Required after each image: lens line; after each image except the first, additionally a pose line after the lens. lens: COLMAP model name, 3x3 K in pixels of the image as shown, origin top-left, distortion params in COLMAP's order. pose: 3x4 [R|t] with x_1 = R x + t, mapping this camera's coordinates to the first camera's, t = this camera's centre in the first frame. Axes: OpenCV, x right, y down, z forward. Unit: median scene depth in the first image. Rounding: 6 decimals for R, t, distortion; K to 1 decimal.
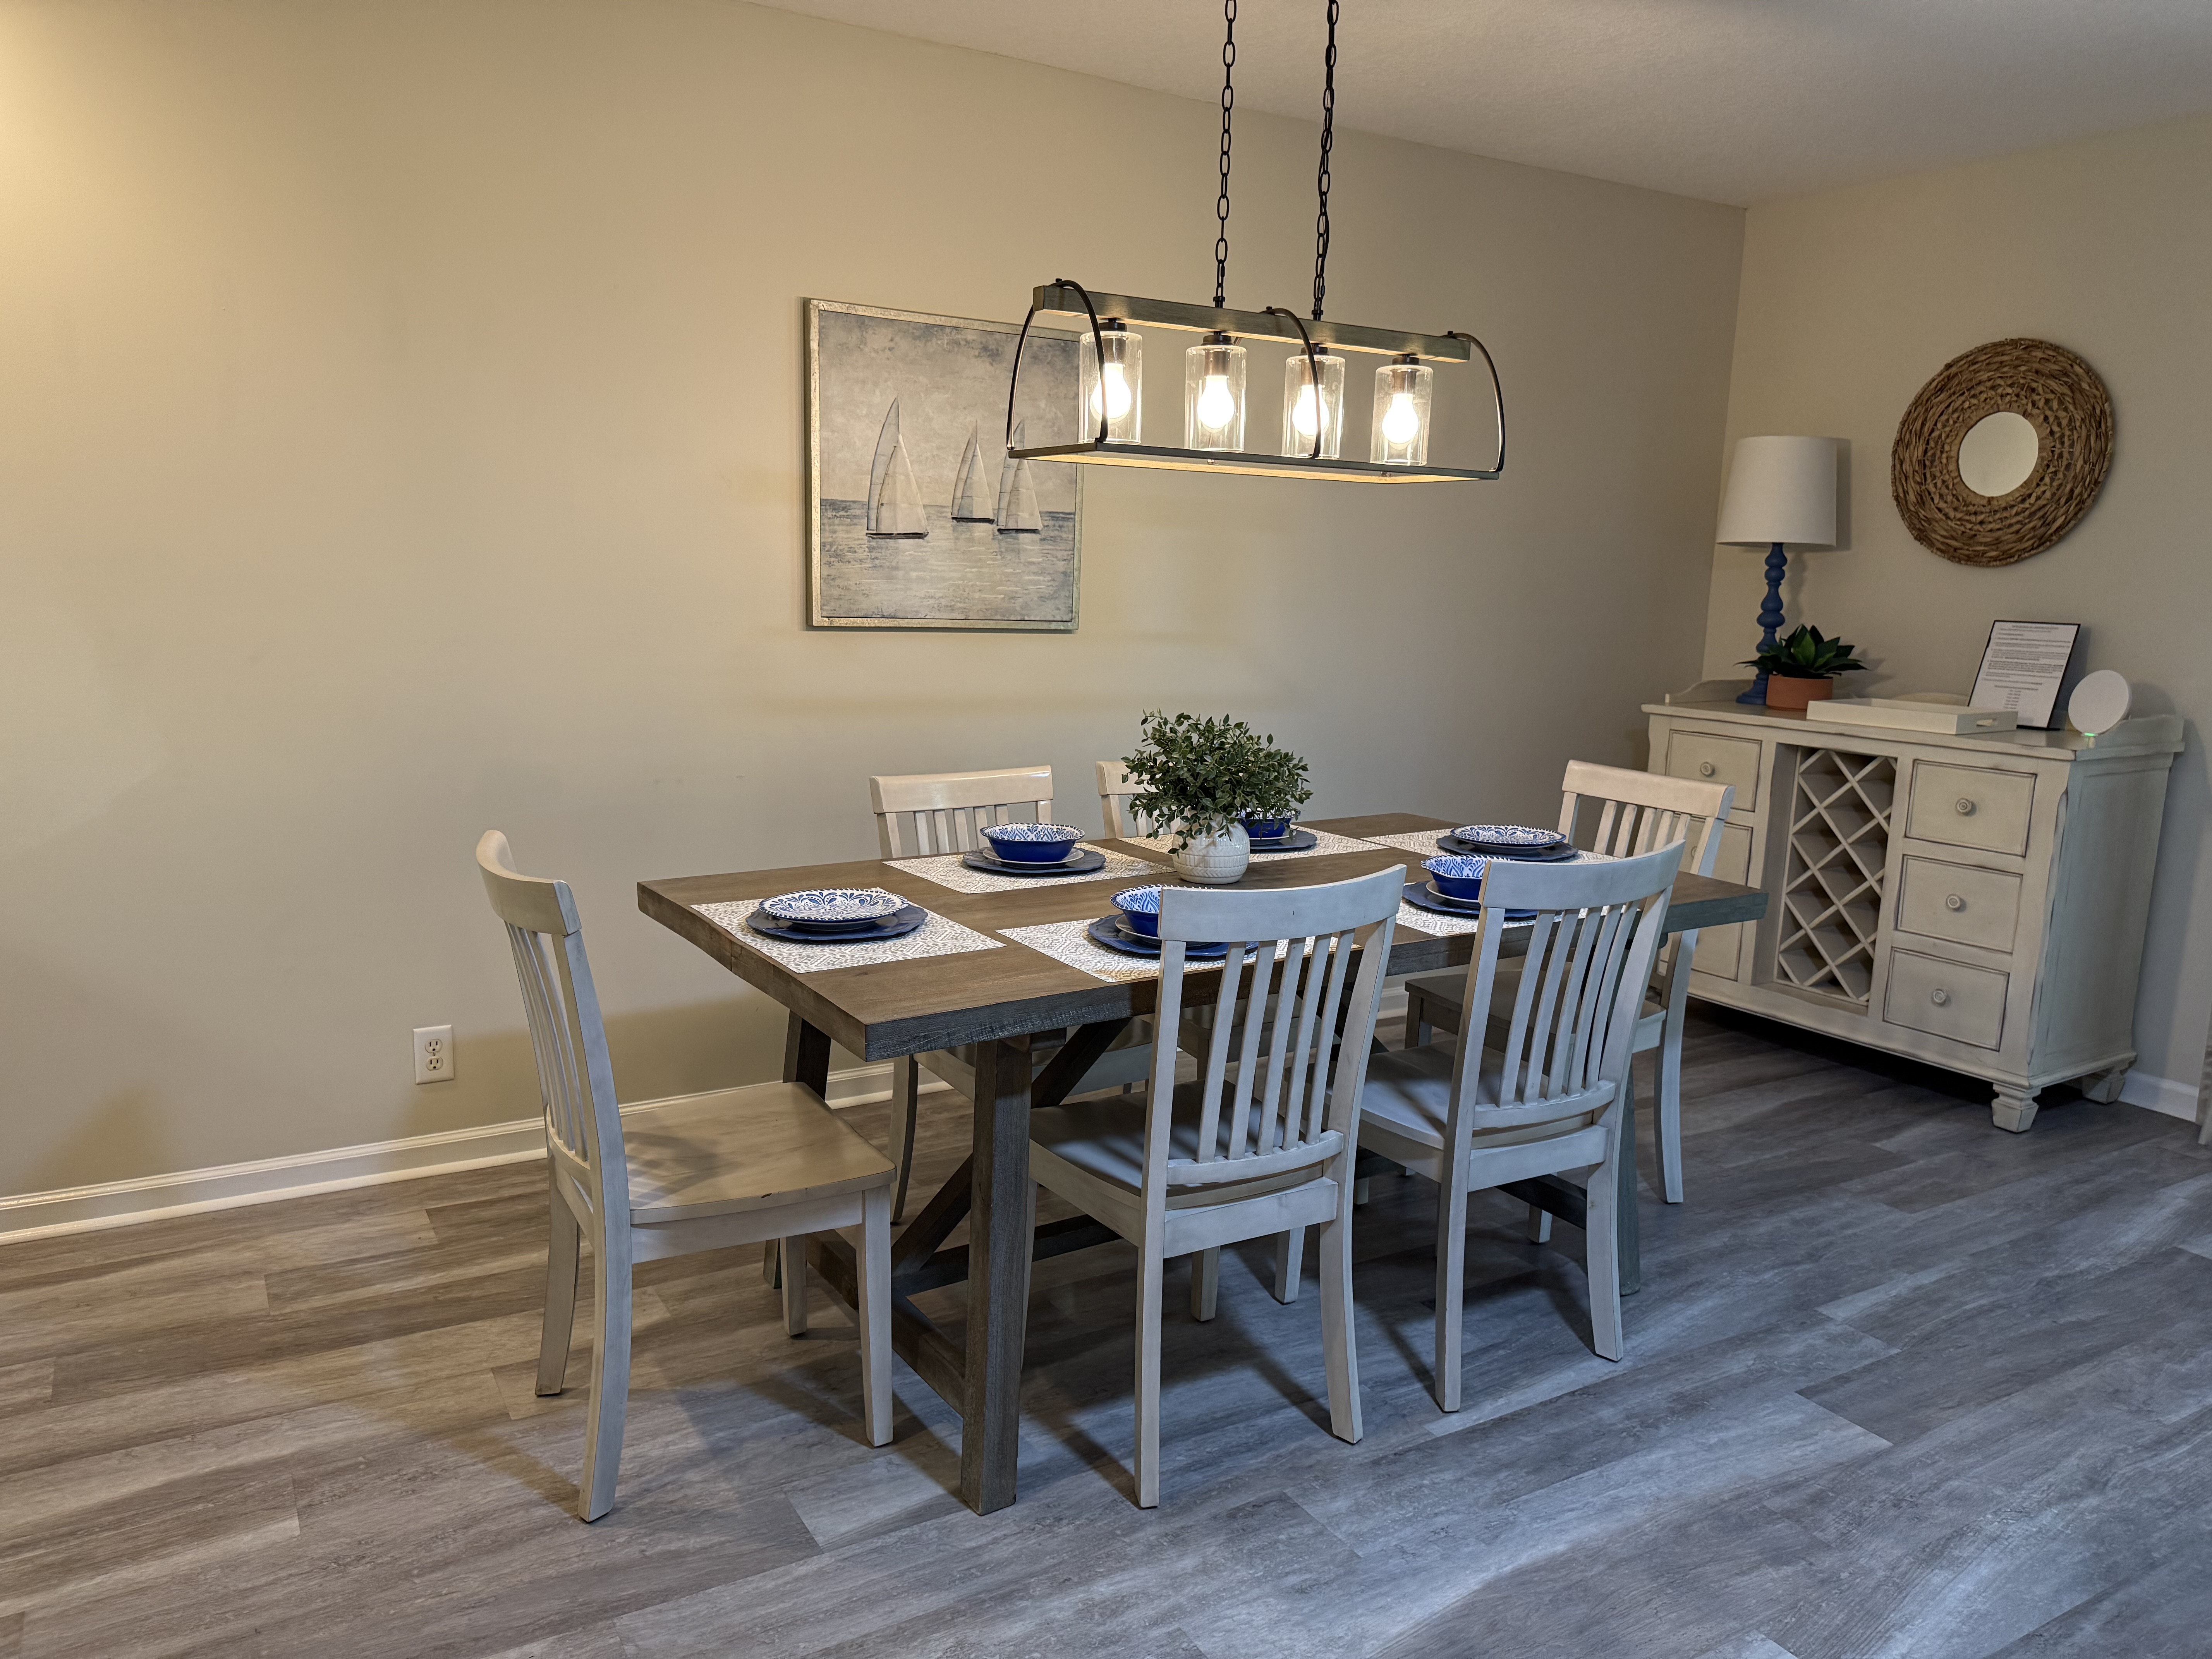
lens RADIAL K [[1565.6, 0, 1089.4], [0, 1565.6, 849.1], [0, 0, 1]] dist [0.026555, -0.032639]
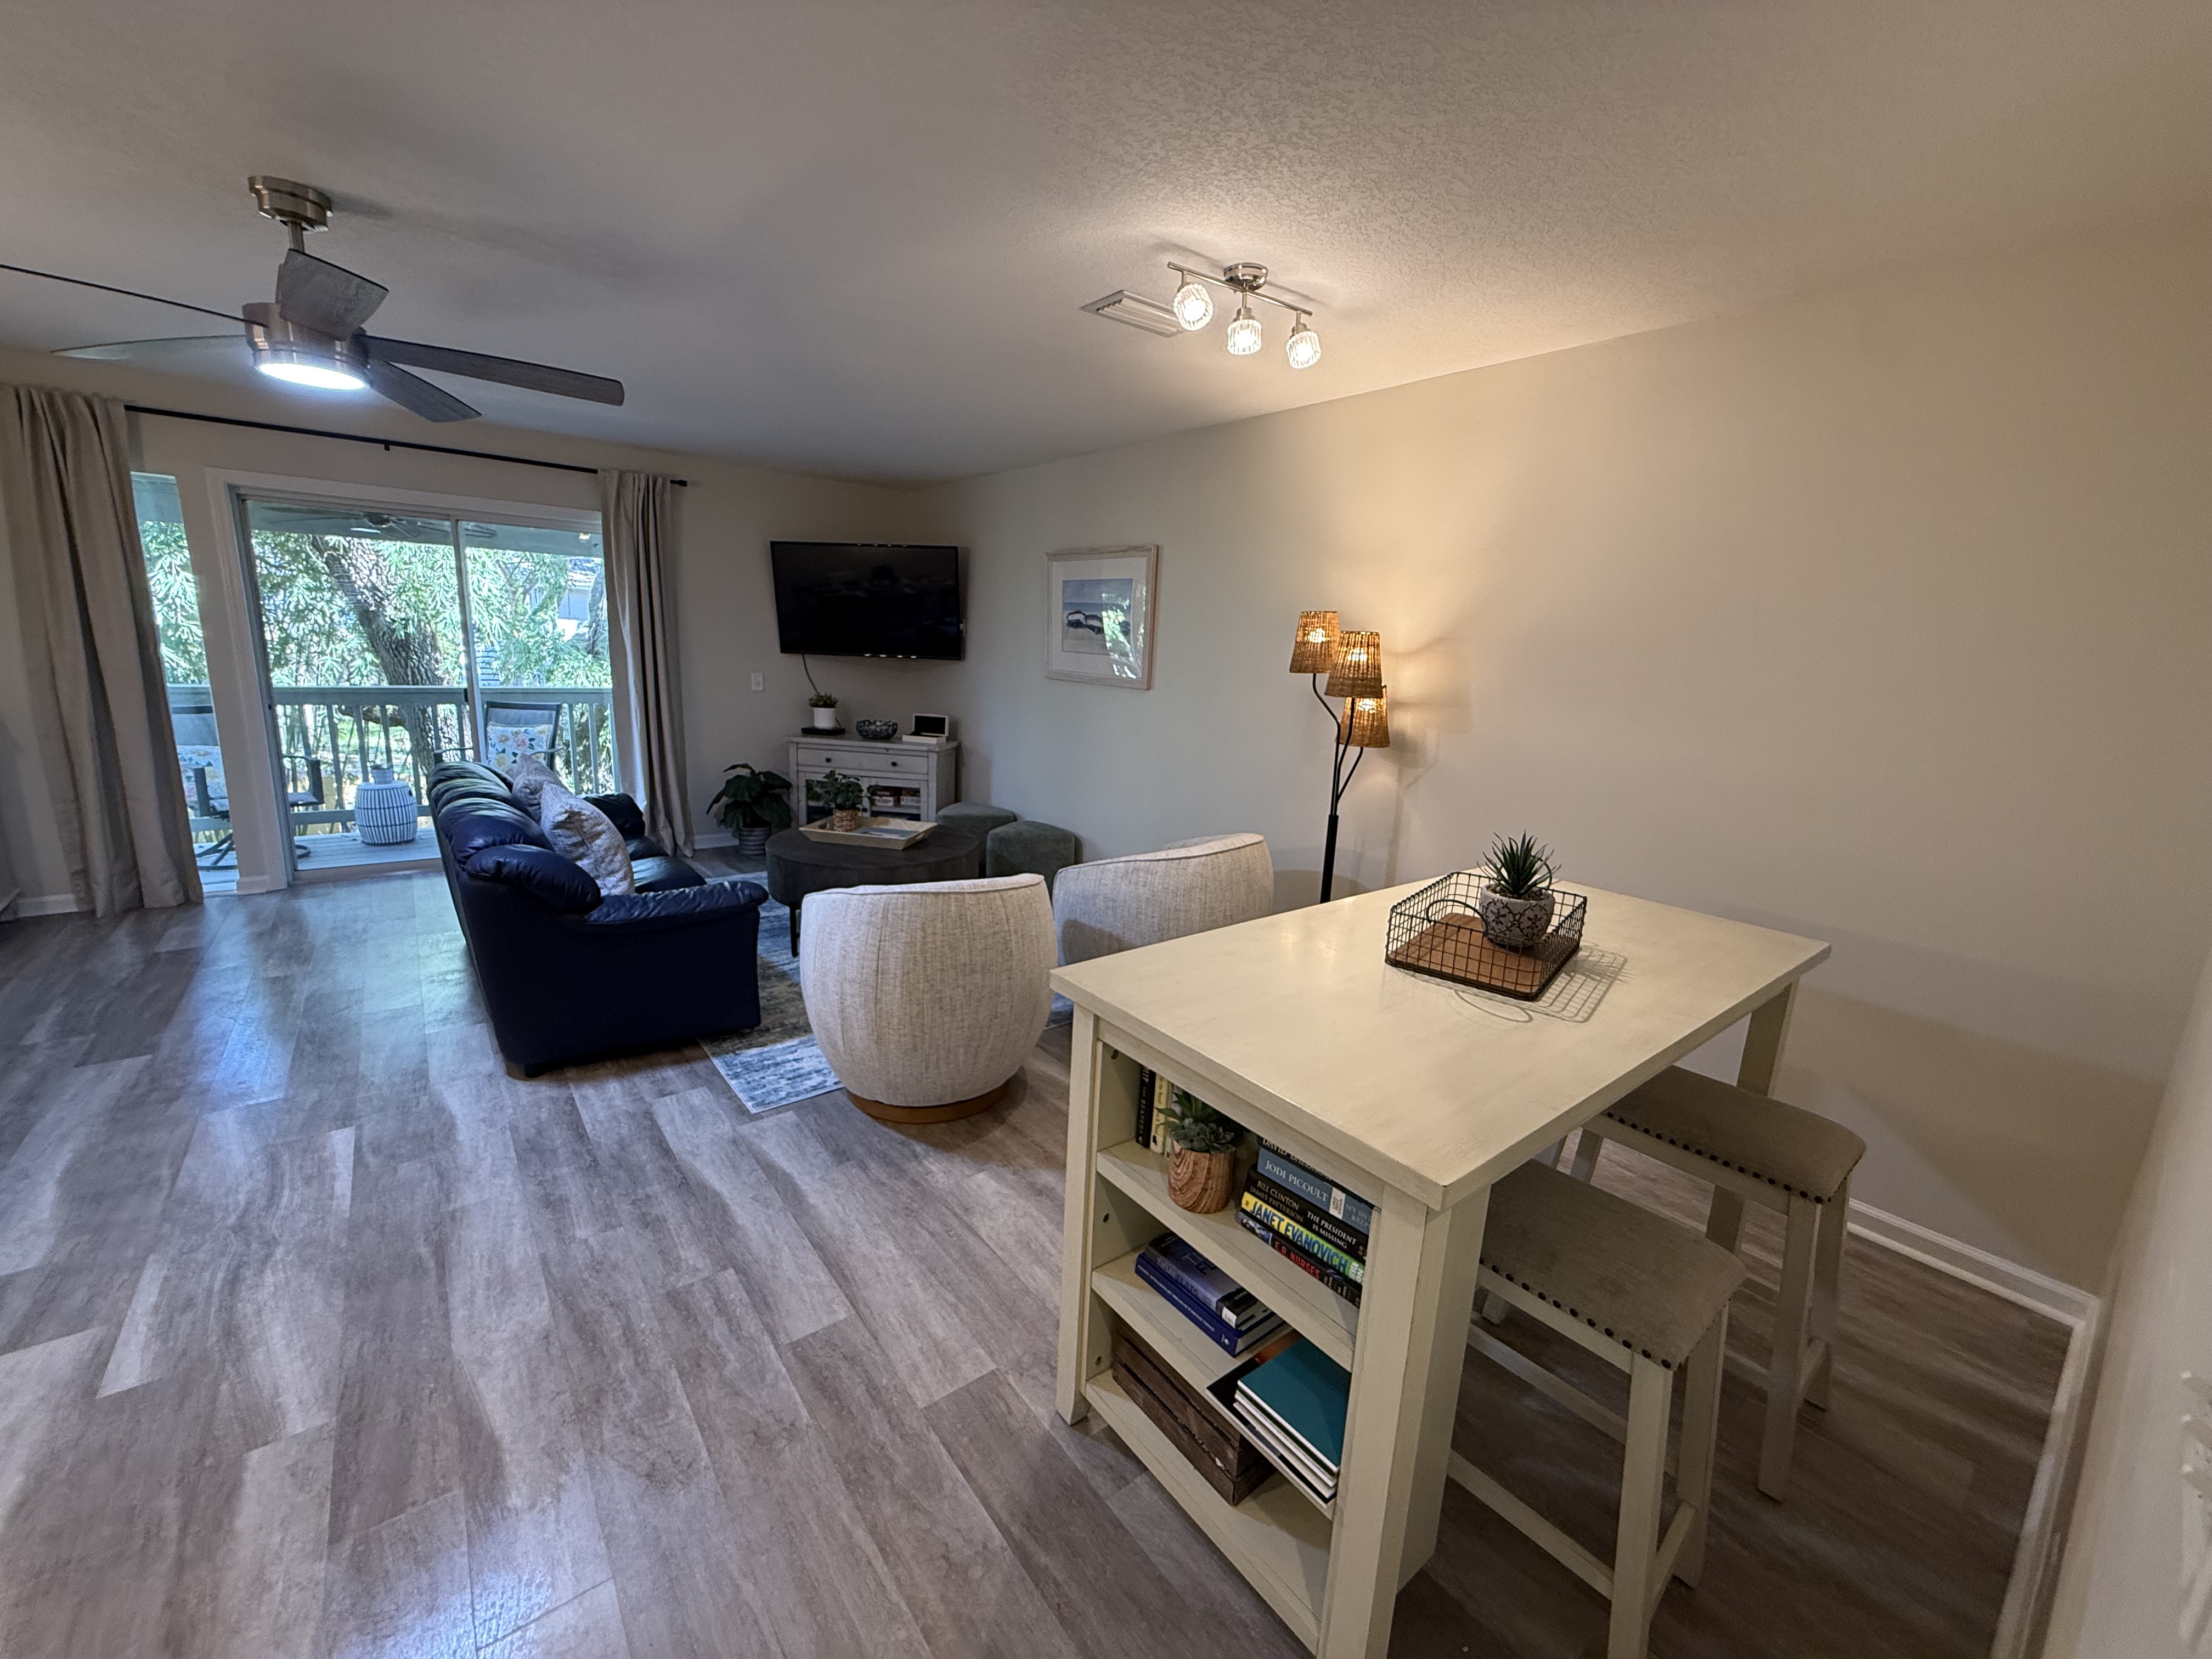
lens RADIAL K [[877.2, 0, 1097.4], [0, 877.2, 830.2], [0, 0, 1]] dist [-0.000986, 0.000321]
pose [[-0.134803, -0.237300, 0.962038, -0.640750], [0.127627, 0.958654, 0.254349, -0.044077], [-0.982619, 0.157069, -0.098943, -0.160960]]
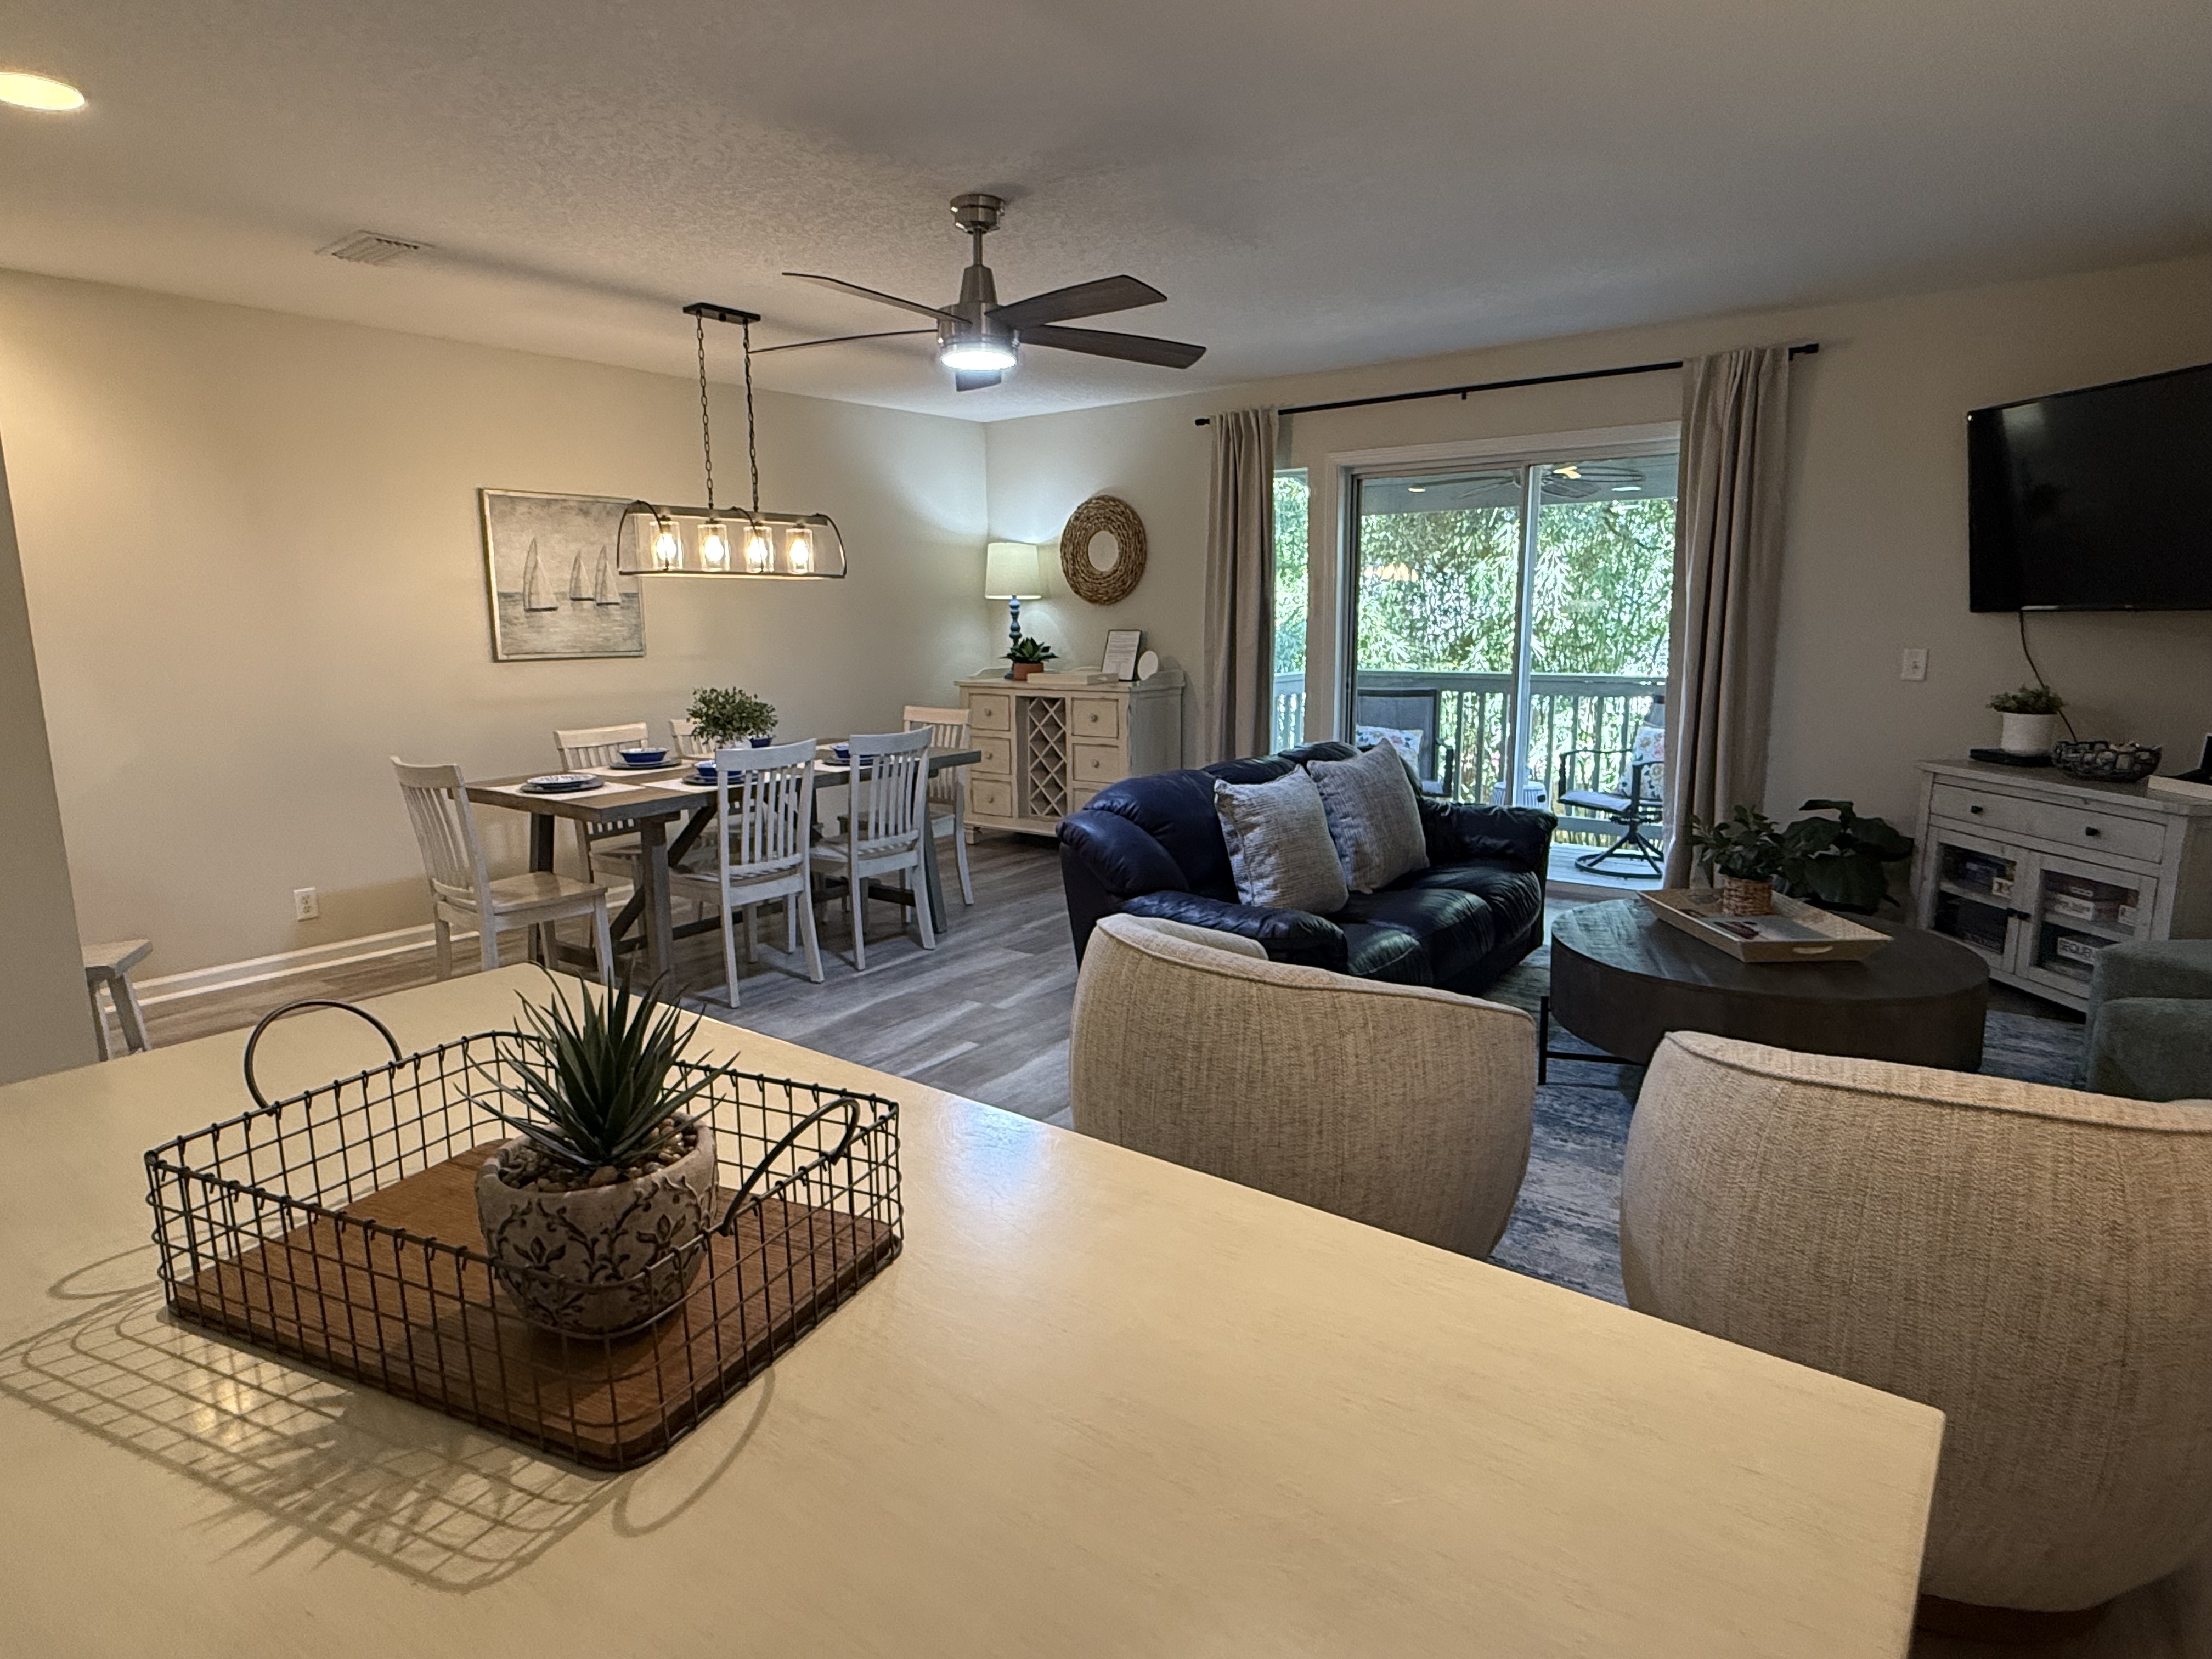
lens RADIAL K [[1231.3, 0, 1094.9], [0, 1231.3, 839.2], [0, 0, 1]] dist [-0.008160, 0.000147]
pose [[0.927485, -0.102575, 0.359512, -0.084796], [0.099364, 0.994672, 0.027455, 0.128780], [-0.360413, 0.010258, 0.932736, -0.794139]]
